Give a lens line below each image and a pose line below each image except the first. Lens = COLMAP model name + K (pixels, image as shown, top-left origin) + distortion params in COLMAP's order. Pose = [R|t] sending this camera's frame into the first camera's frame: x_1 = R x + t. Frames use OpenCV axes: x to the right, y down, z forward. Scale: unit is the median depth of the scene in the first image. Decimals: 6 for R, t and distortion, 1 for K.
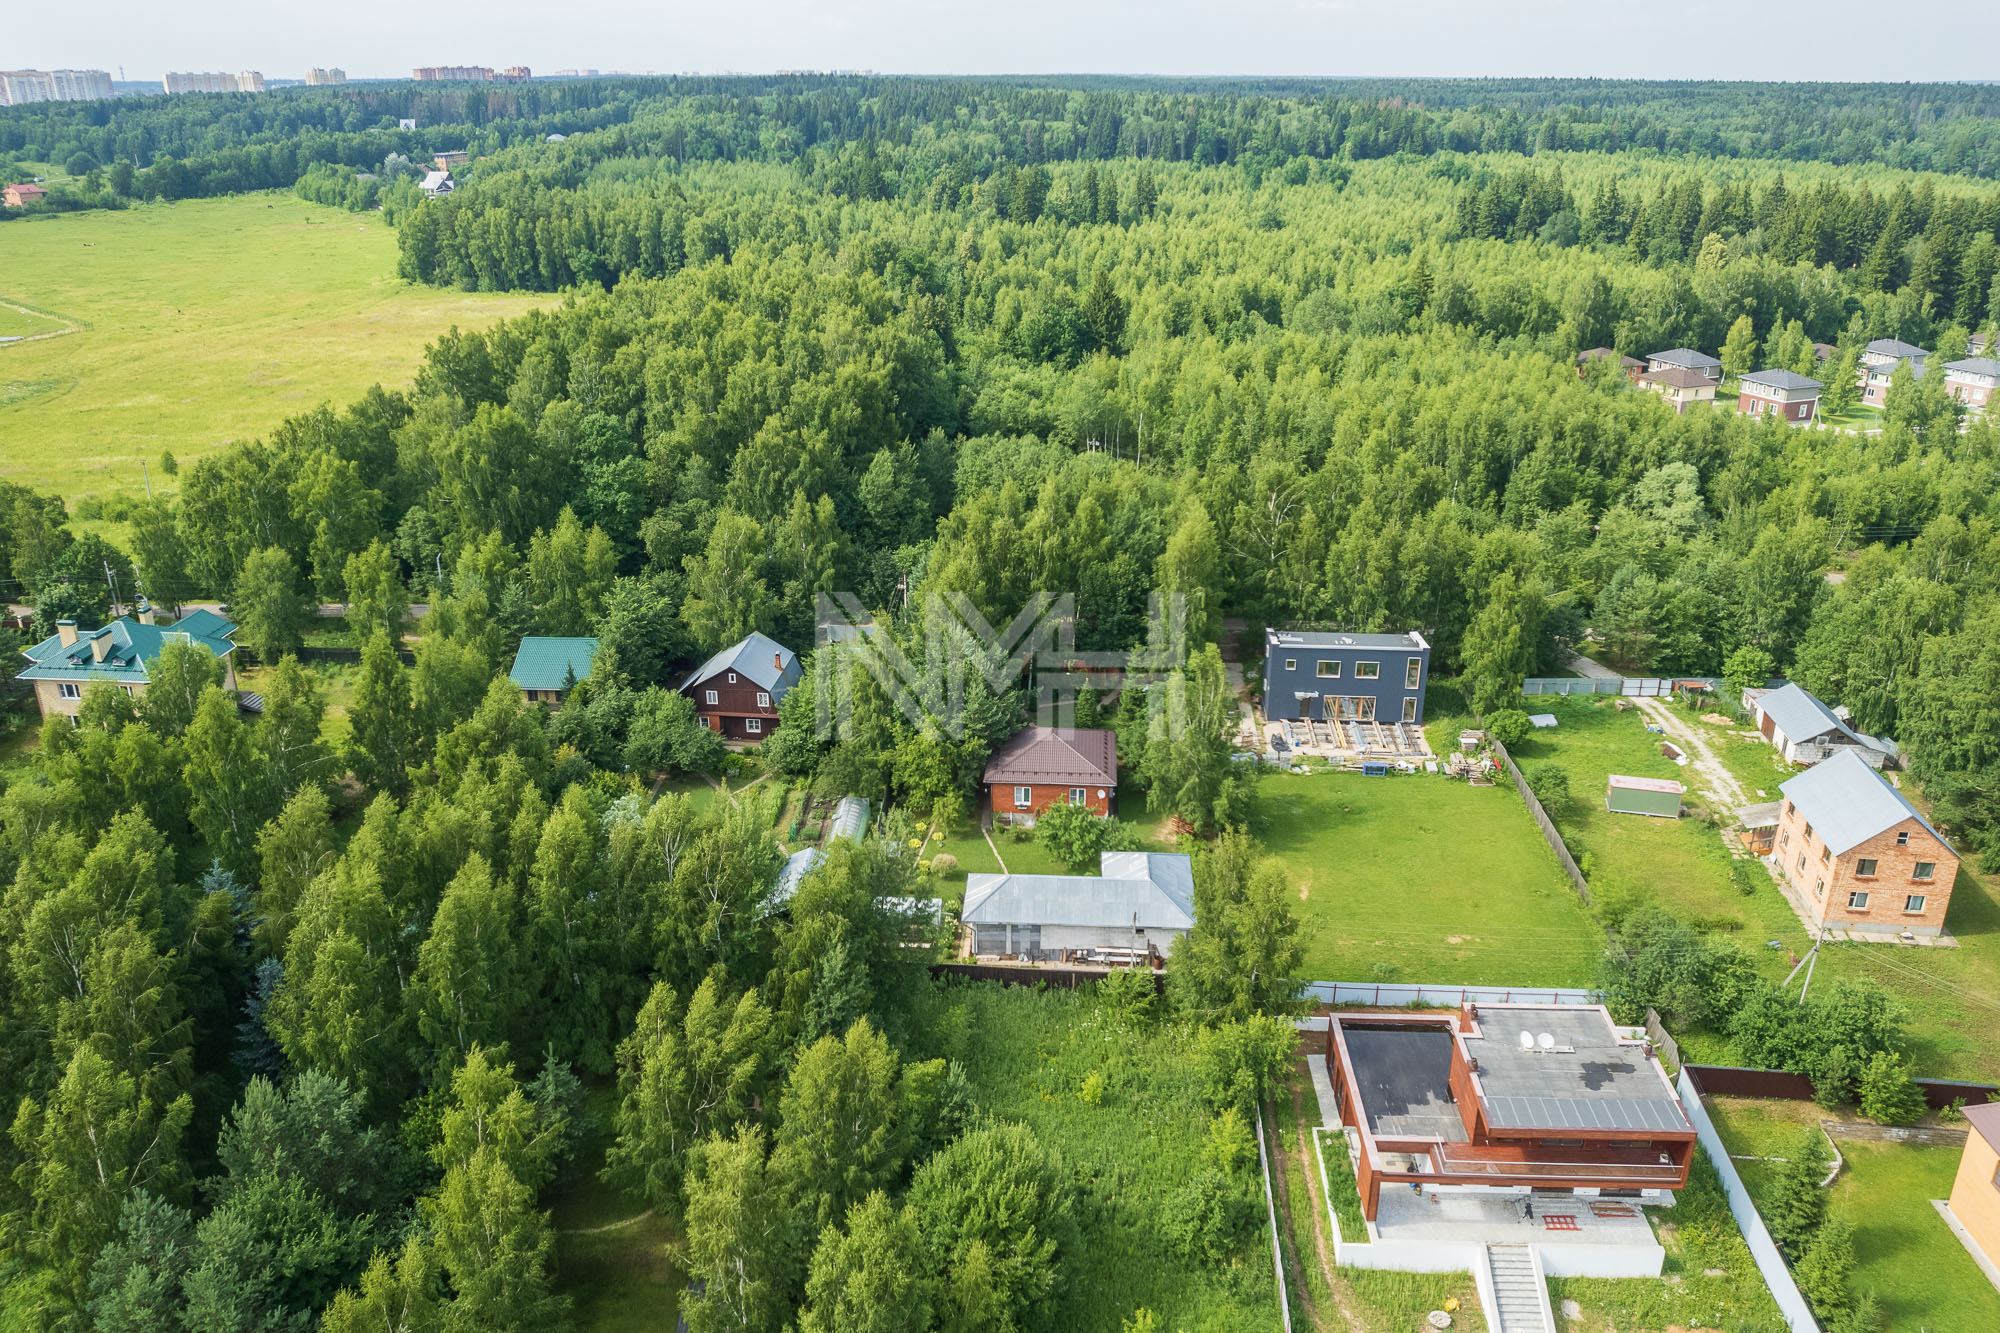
lens RADIAL K [[1512.9, 0, 1005.2], [0, 1512.9, 669.9], [0, 0, 1]] dist [-0.073319, 0.063319]
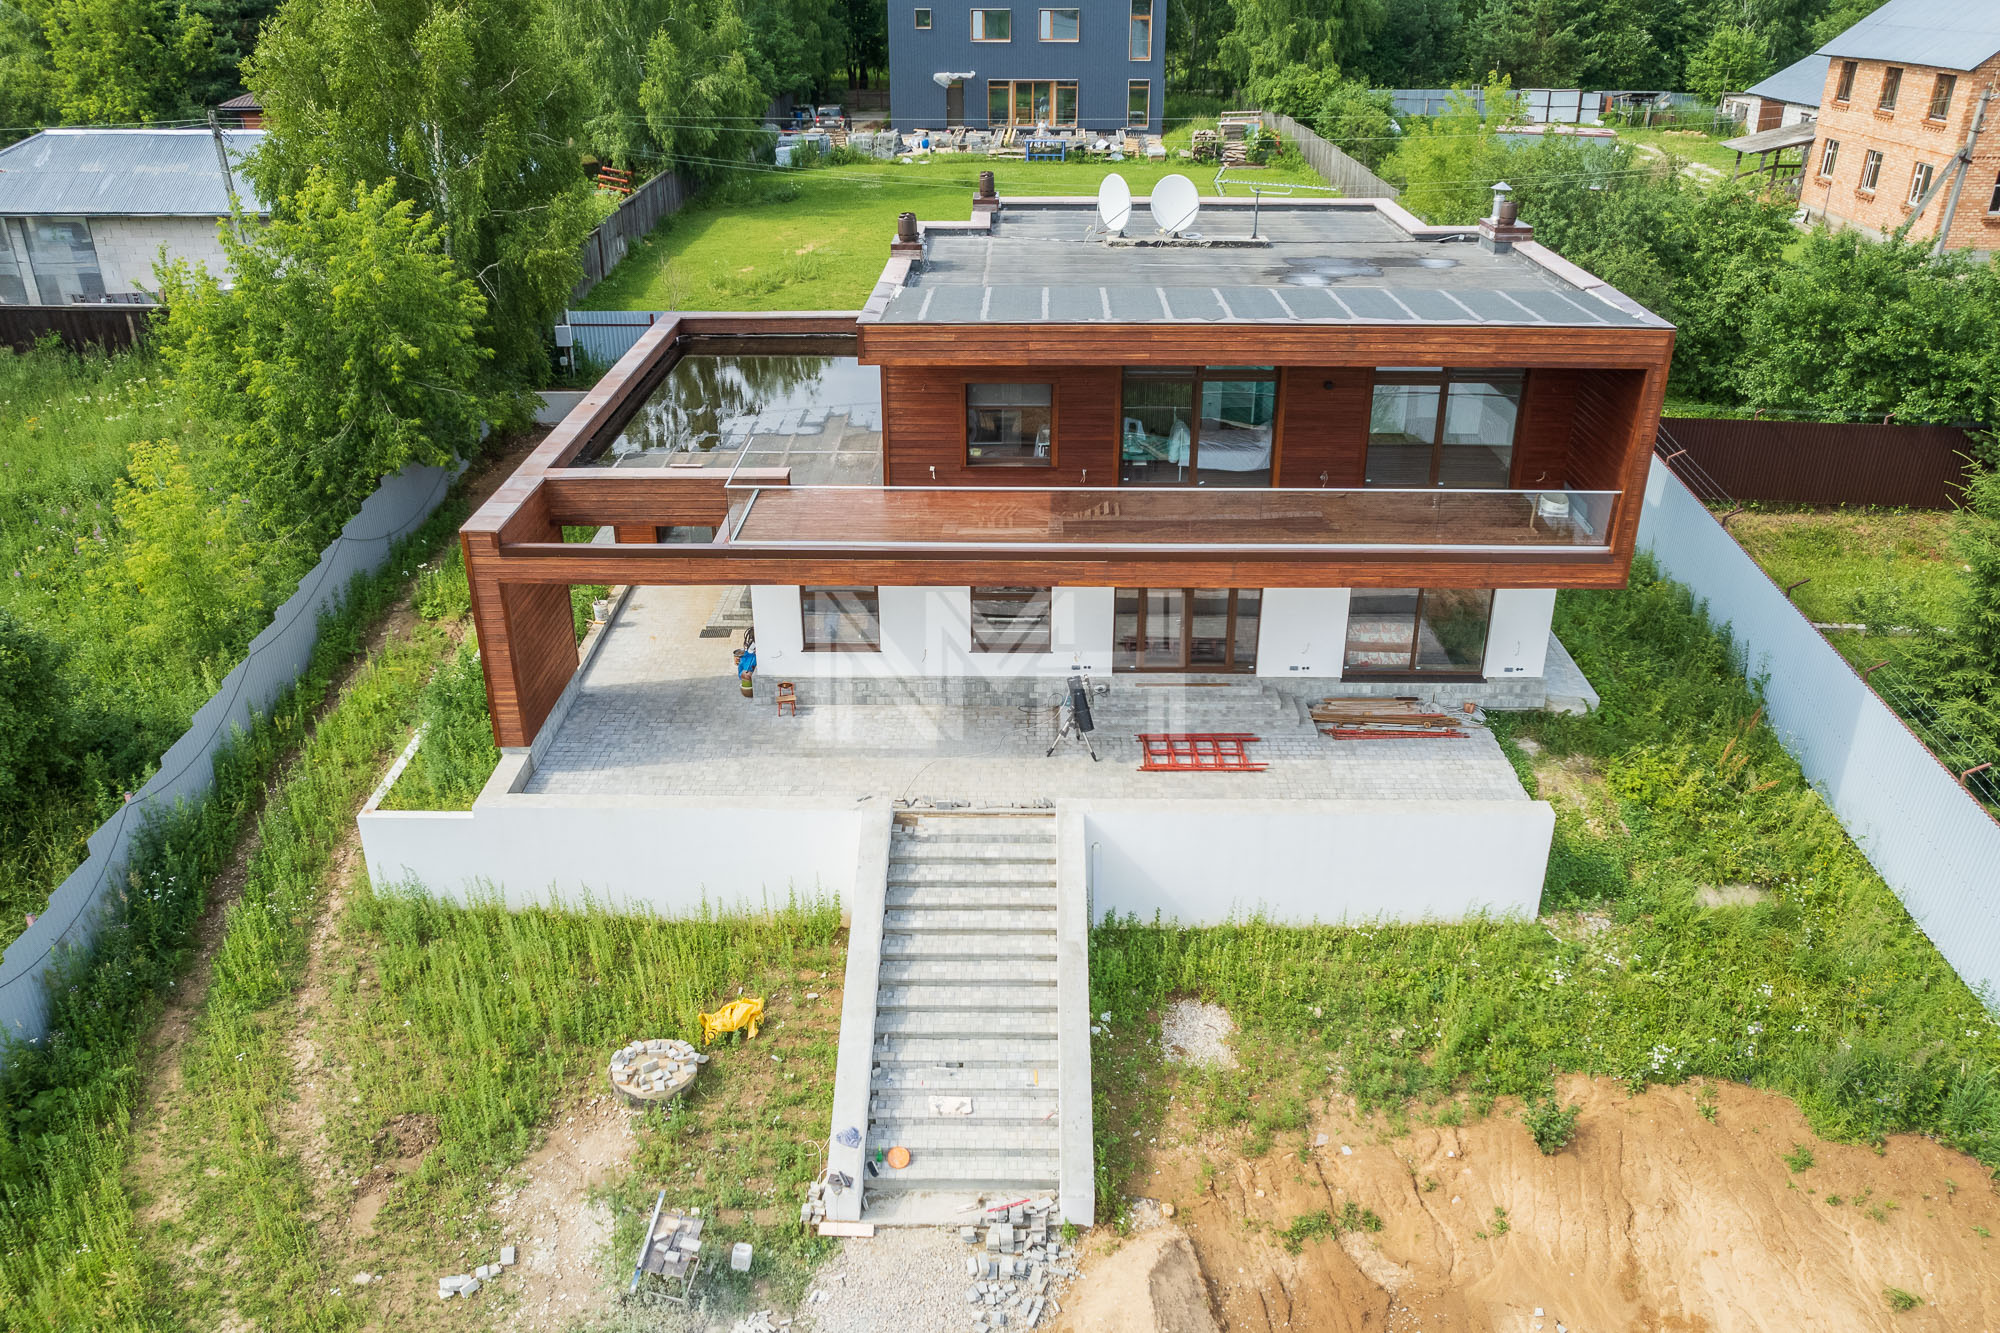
lens RADIAL K [[1512.9, 0, 1005.2], [0, 1512.9, 669.9], [0, 0, 1]] dist [-0.073319, 0.063319]
pose [[0.999228, -0.013595, 0.036872, 0.327679], [0.011167, 0.997806, 0.065261, 0.338183], [-0.037679, -0.064799, 0.997187, 0.718910]]
